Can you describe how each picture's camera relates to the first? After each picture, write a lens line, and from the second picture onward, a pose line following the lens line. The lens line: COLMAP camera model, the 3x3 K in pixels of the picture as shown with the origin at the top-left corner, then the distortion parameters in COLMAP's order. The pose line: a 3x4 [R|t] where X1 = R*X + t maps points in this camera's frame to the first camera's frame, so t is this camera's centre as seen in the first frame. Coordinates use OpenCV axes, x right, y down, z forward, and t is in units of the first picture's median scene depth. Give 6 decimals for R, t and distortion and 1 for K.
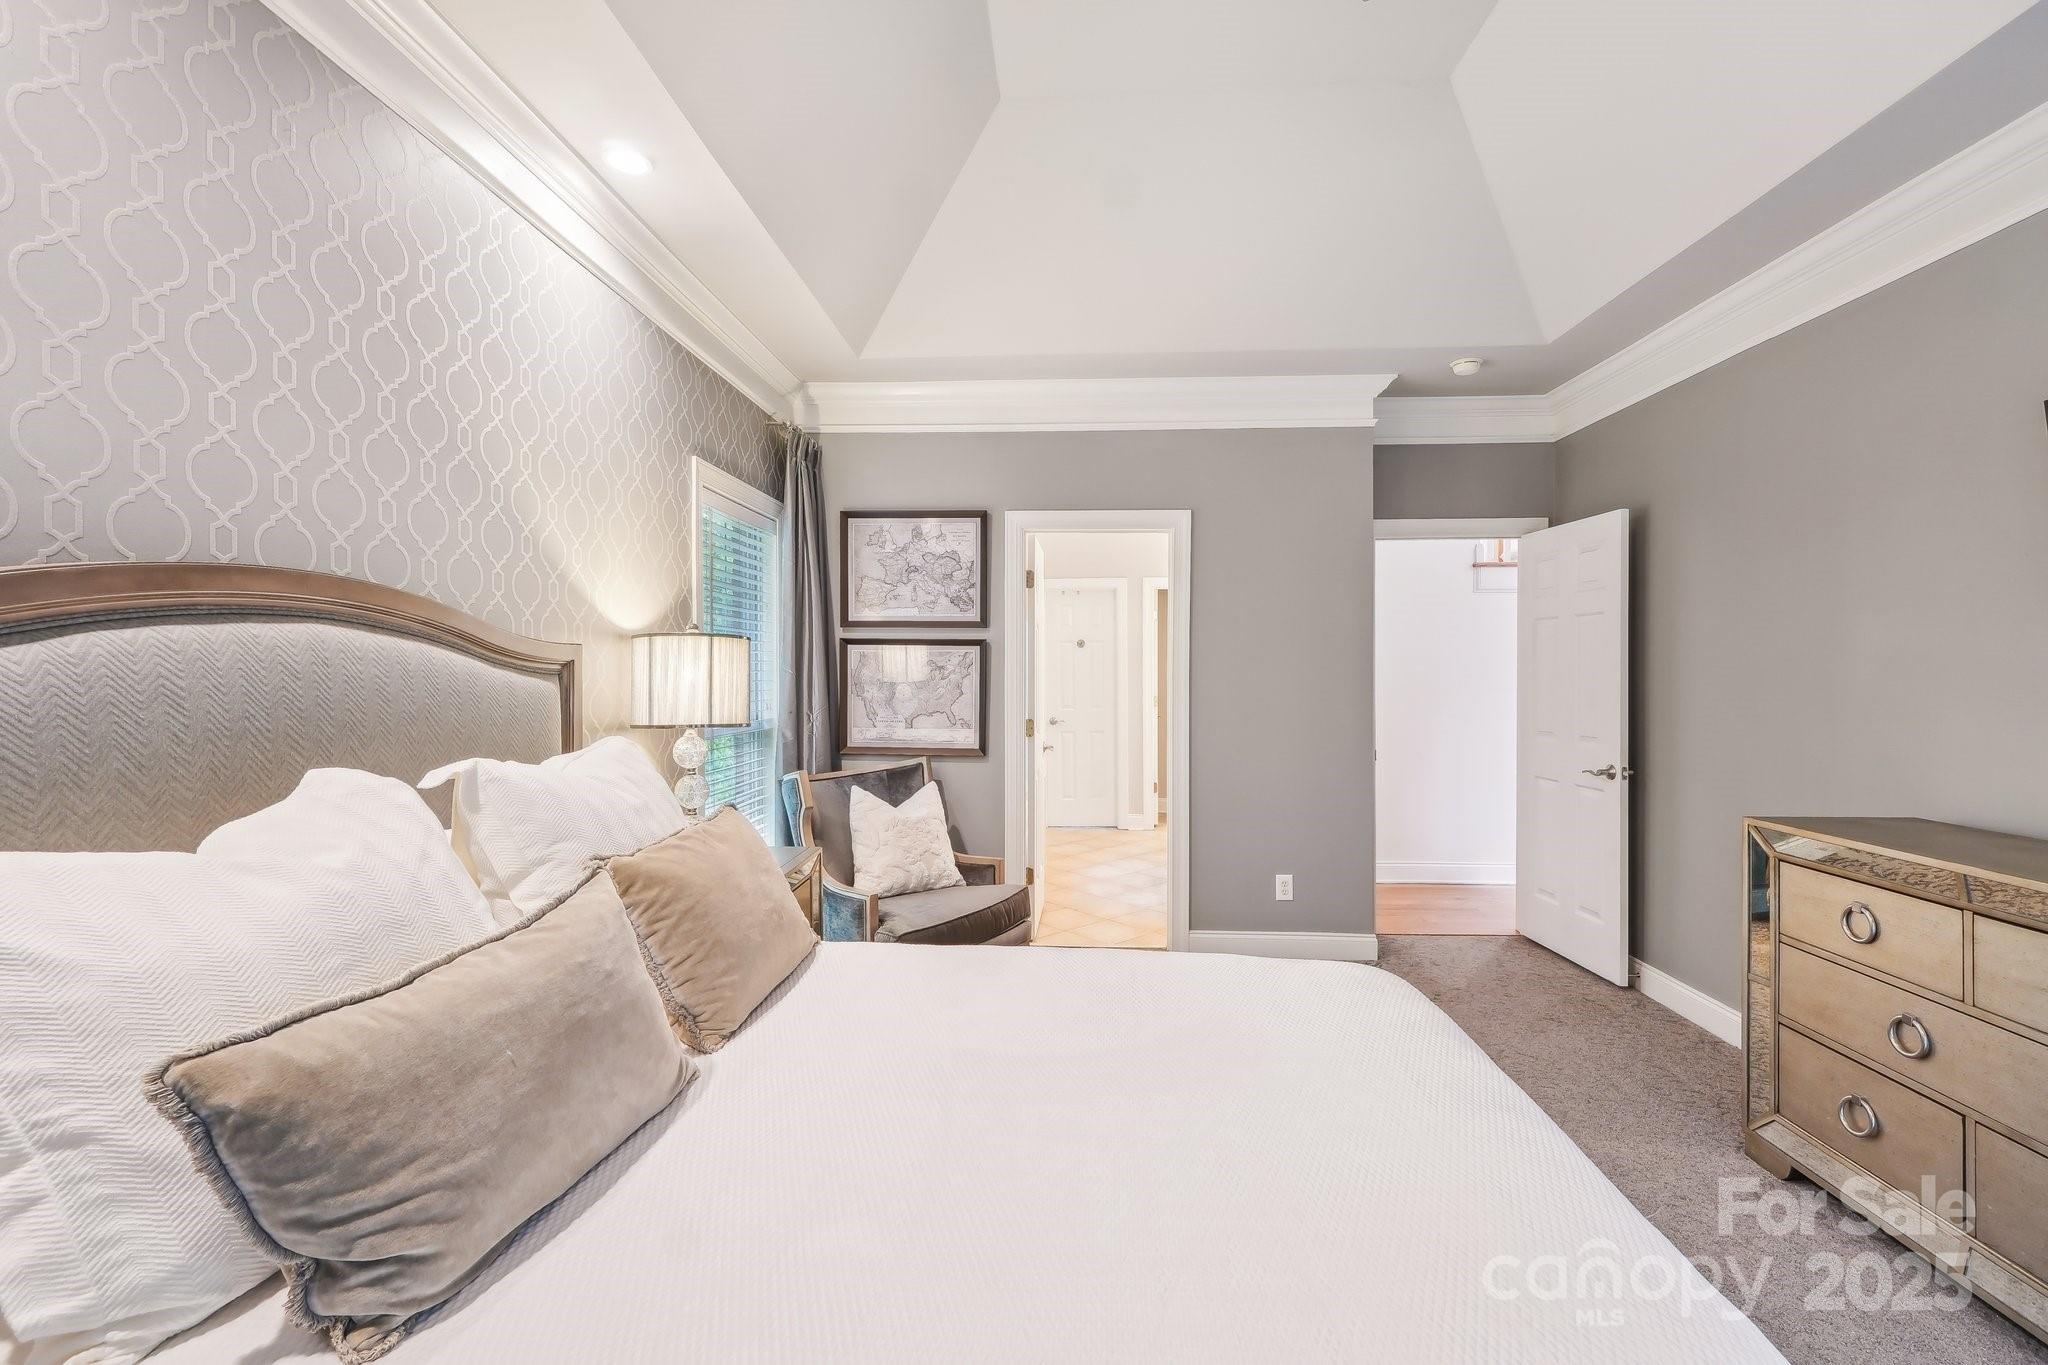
lens RADIAL K [[892.5, 0, 1024.0], [0, 892.5, 682.5], [0, 0, 1]] dist [0.001694, 0.000666]
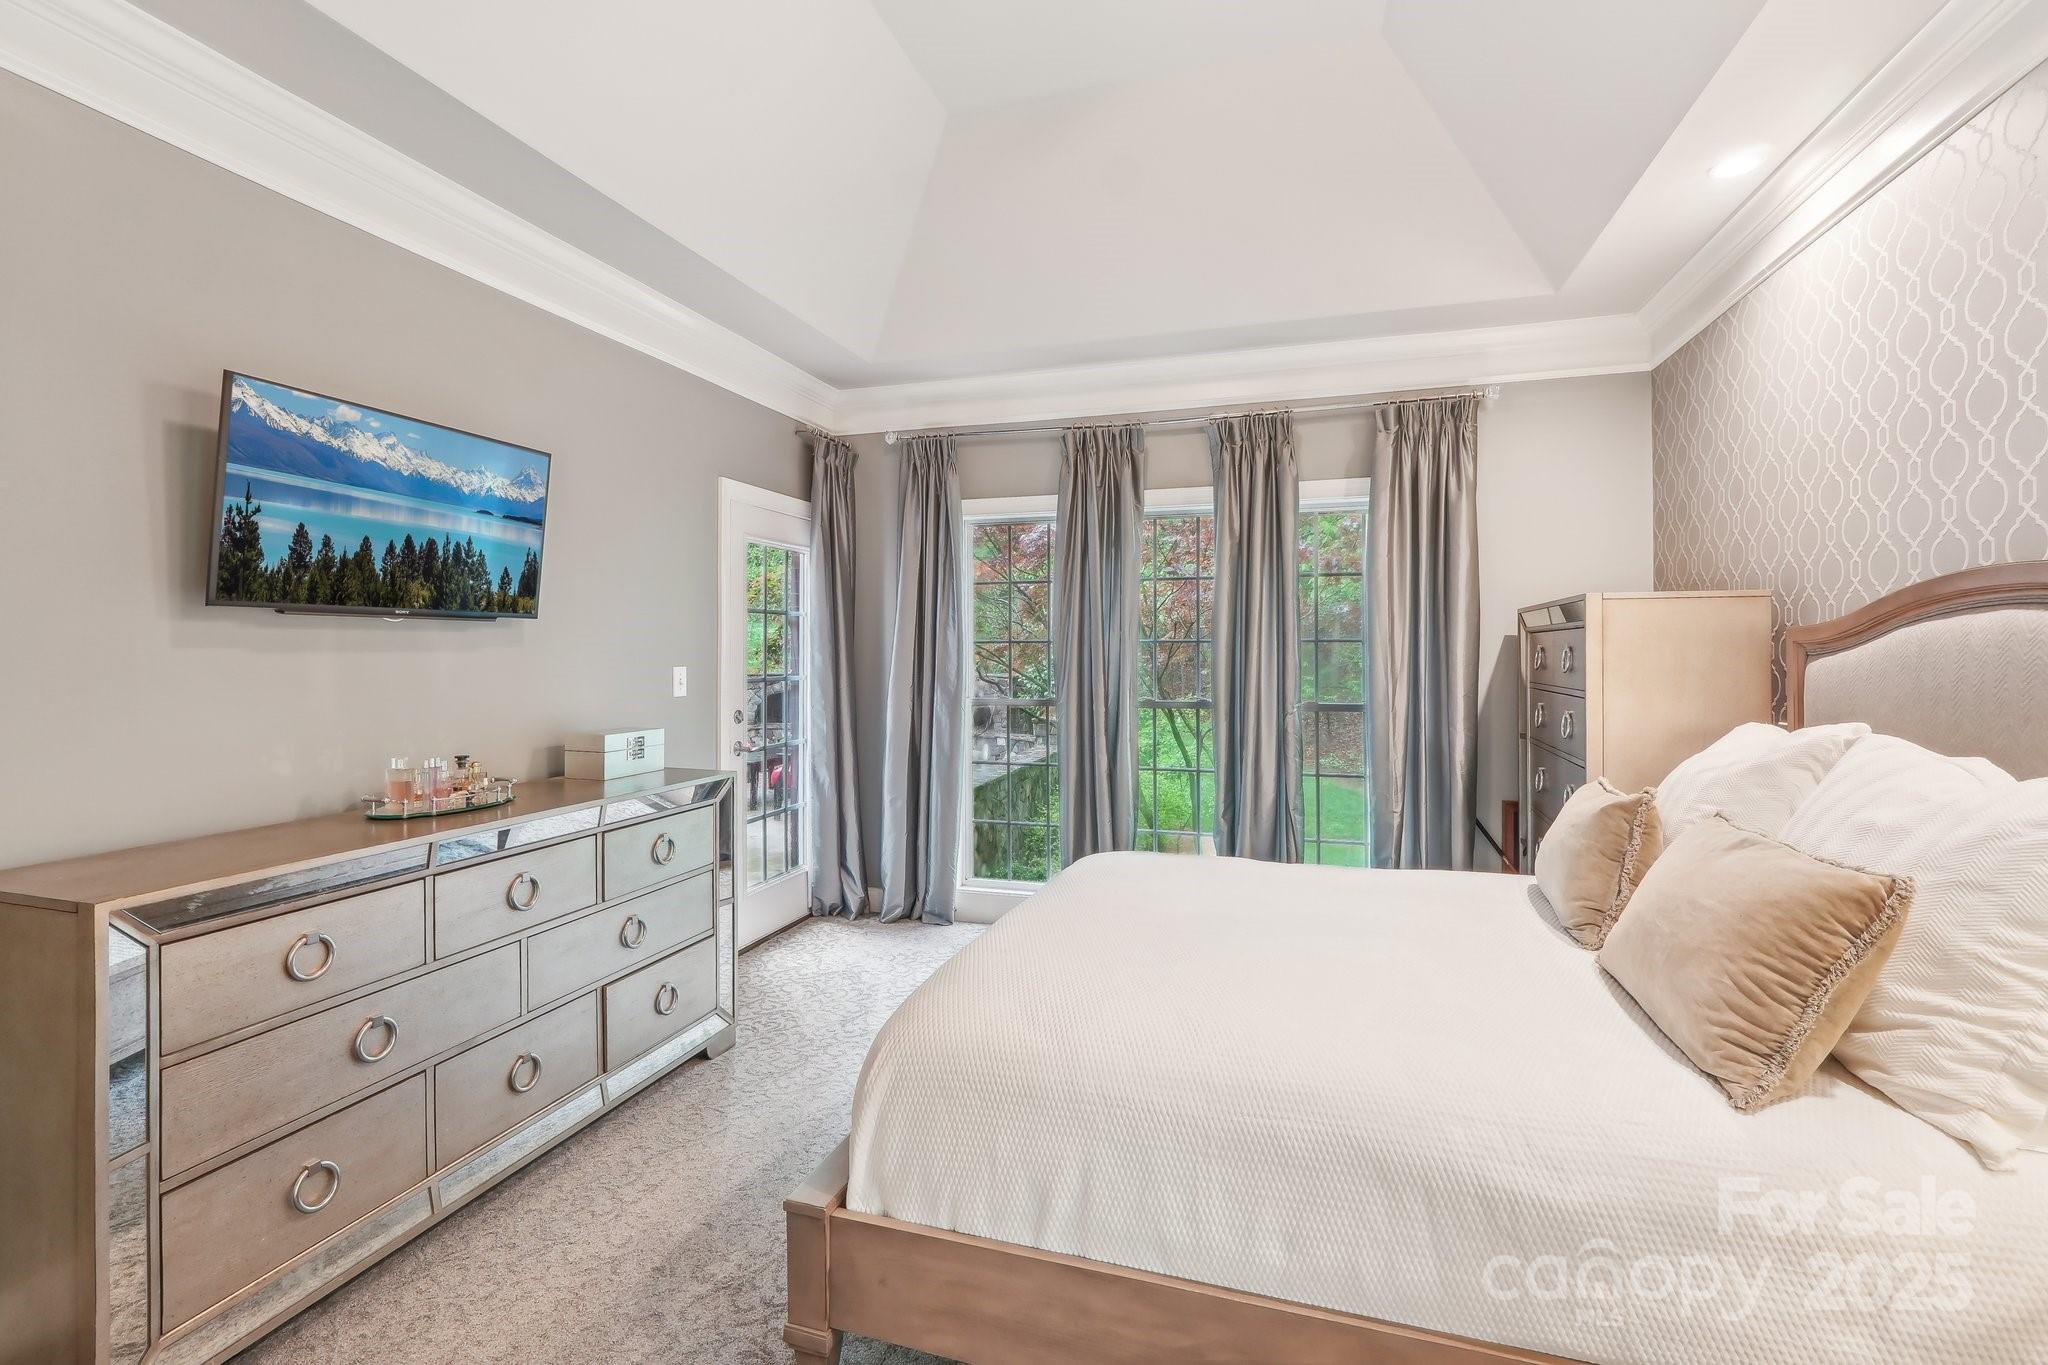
lens RADIAL K [[923.1, 0, 1018.0], [0, 923.1, 647.3], [0, 0, 1]] dist [0.002822, 0.000743]
pose [[-0.965868, -0.000494, 0.259035, 0.037893], [0.001729, 0.999964, 0.008354, -0.013111], [-0.259030, 0.008516, -0.965832, 0.873442]]
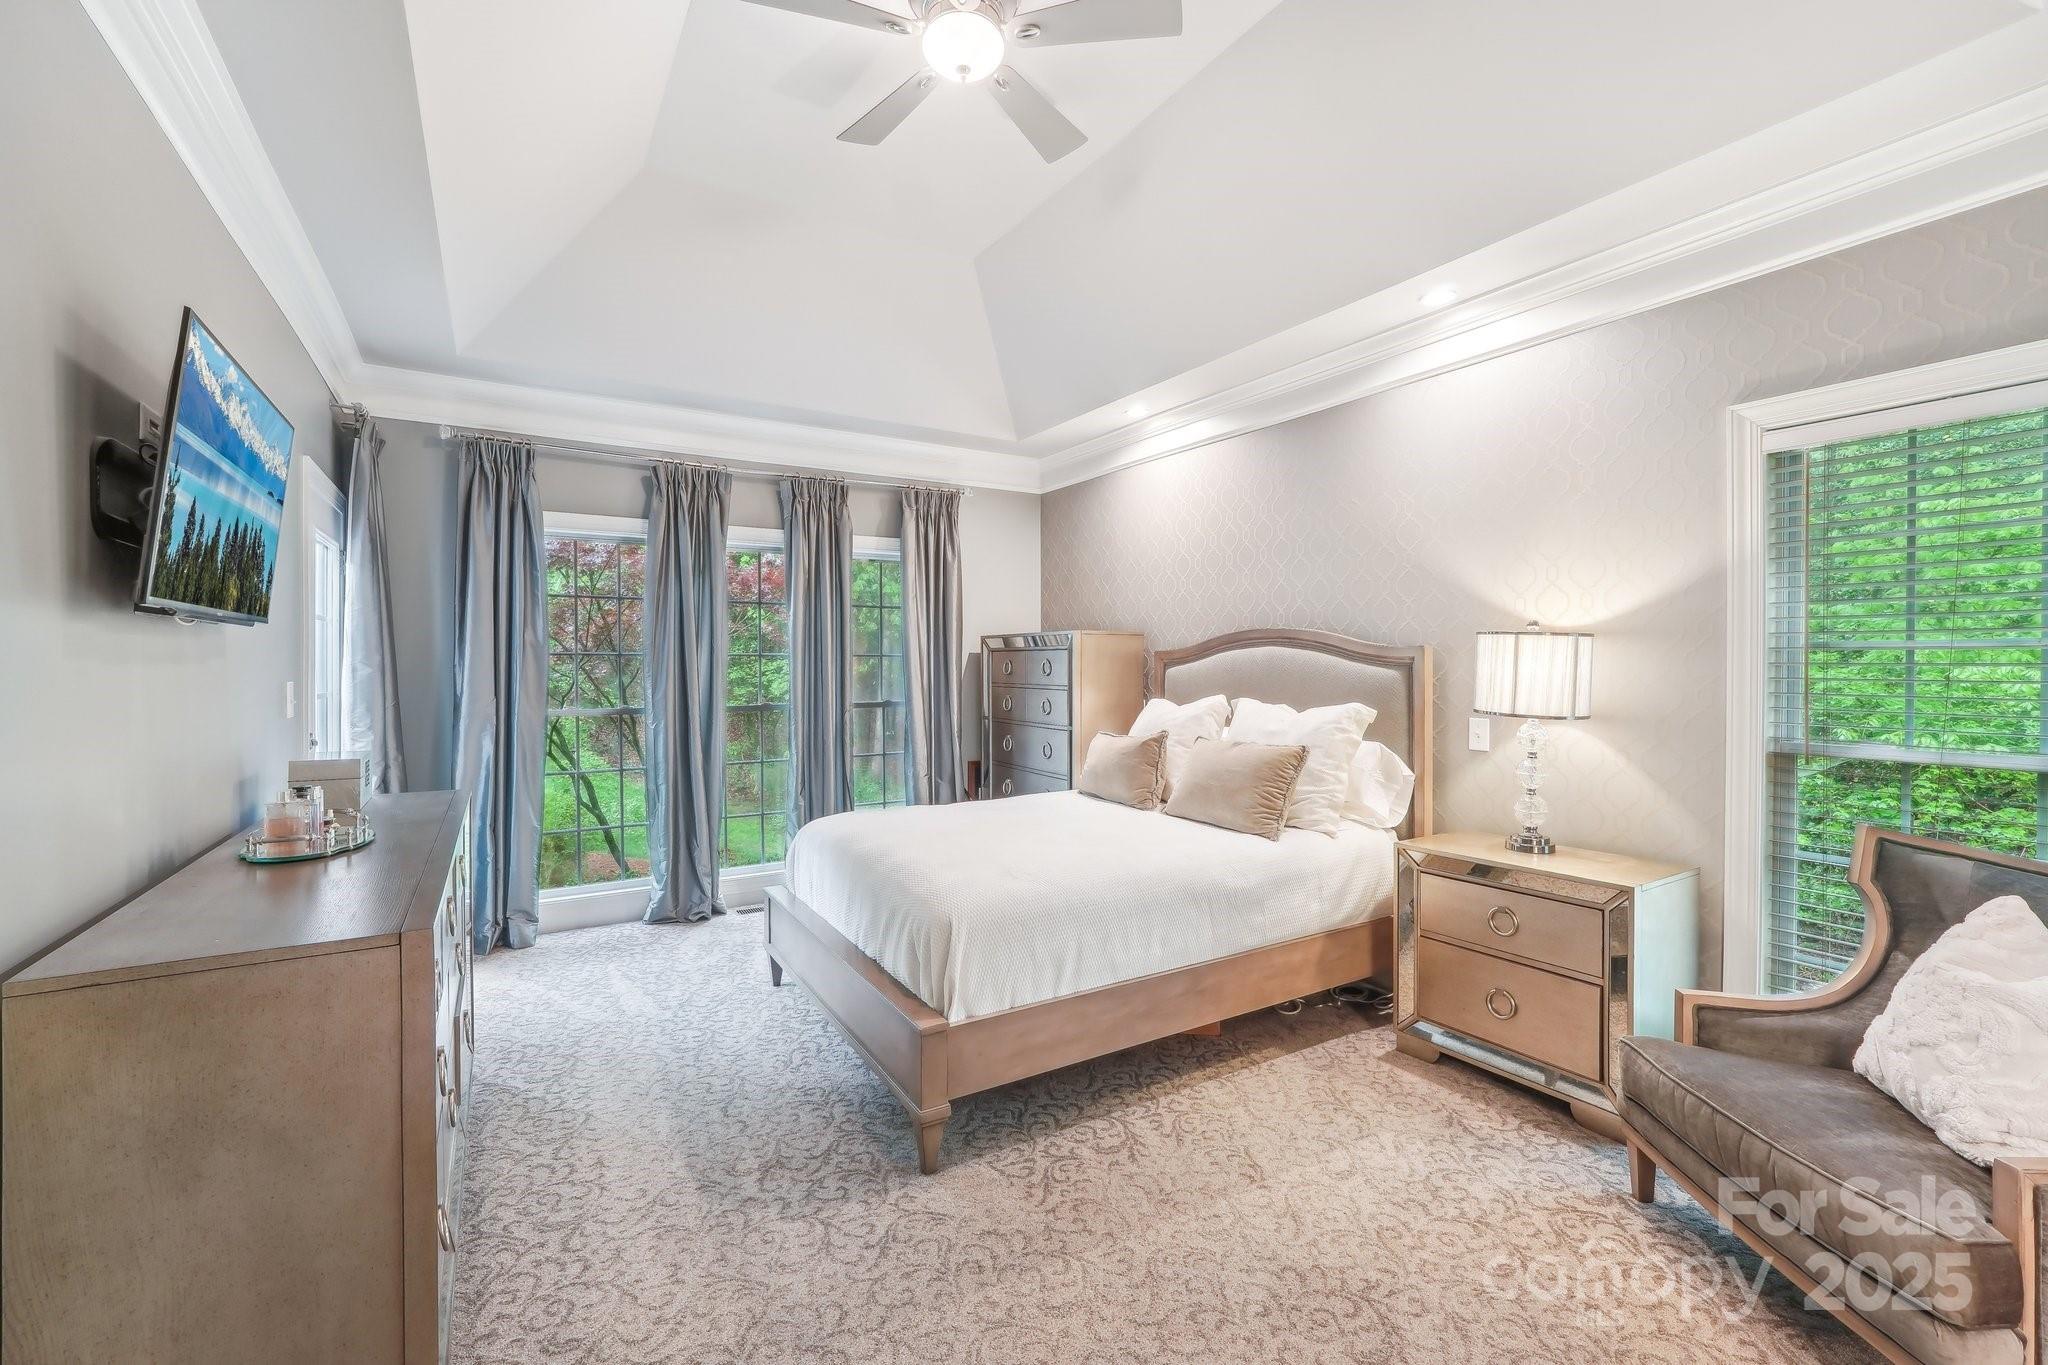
lens RADIAL K [[875.6, 0, 1024.0], [0, 875.6, 682.5], [0, 0, 1]] dist [-0.001054, -0.000042]
pose [[-0.825542, 0.012032, -0.564213, 0.498296], [-0.005959, 0.999531, 0.030034, -0.011815], [0.564310, 0.028157, -0.825083, 1.010206]]
